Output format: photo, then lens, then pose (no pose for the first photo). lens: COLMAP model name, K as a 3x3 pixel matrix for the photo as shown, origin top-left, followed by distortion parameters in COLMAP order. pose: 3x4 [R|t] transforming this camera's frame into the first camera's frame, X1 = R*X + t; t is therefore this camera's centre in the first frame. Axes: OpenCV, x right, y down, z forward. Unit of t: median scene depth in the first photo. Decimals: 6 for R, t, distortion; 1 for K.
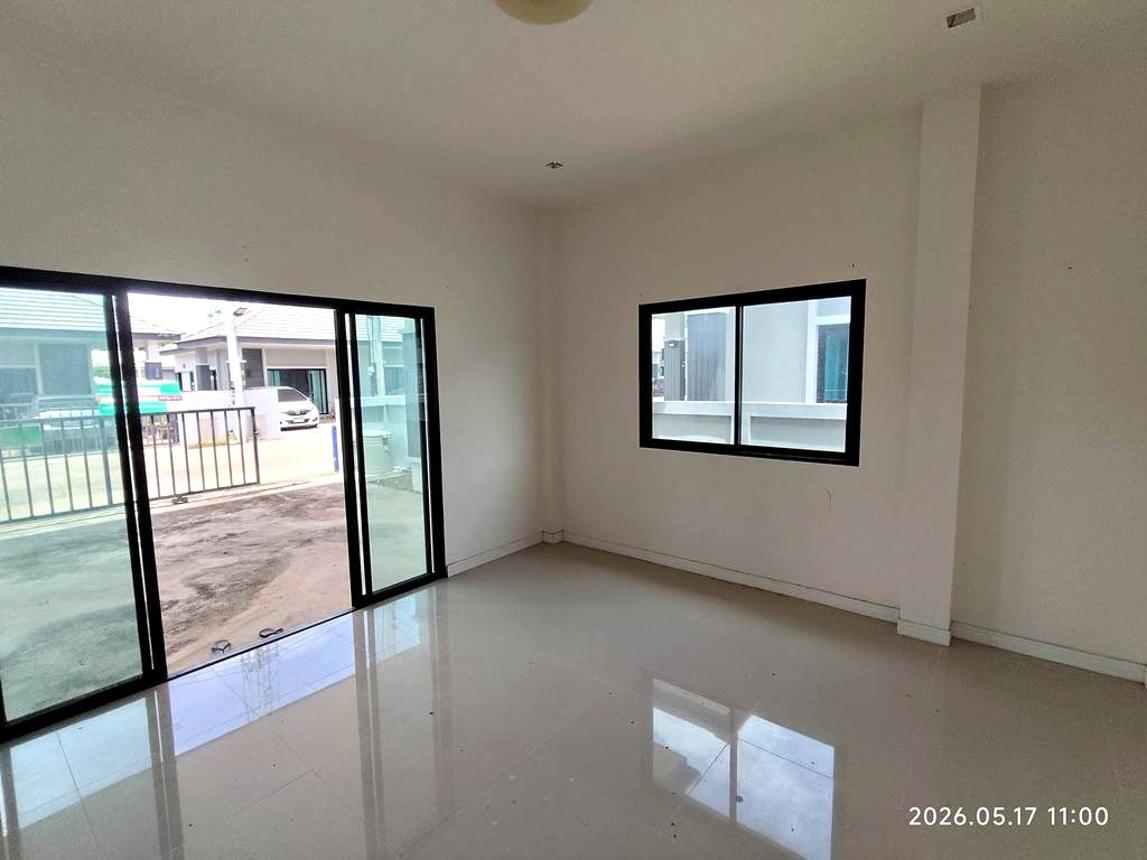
lens RADIAL K [[527.1, 0, 569.2], [0, 527.1, 429.1], [0, 0, 1]] dist [-0.001899, -0.001165]
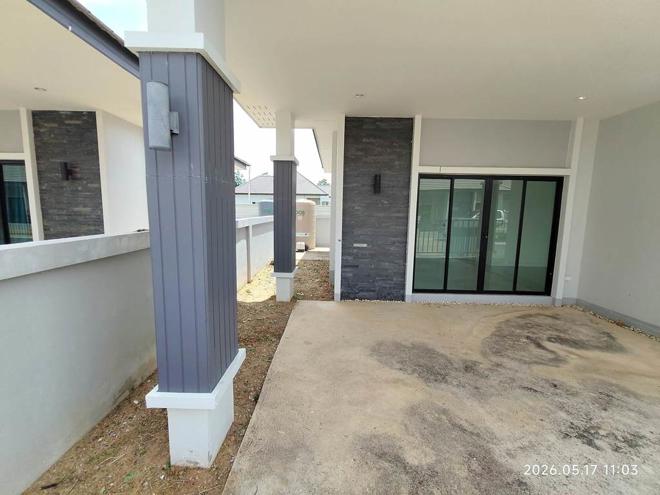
lens RADIAL K [[303.3, 0, 329.6], [0, 303.3, 249.1], [0, 0, 1]] dist [-0.001899, -0.001165]
pose [[-0.633864, -0.085195, 0.768738, -0.851538], [0.081691, 0.980981, 0.176075, -0.137483], [-0.769118, 0.174406, -0.614849, 1.715261]]
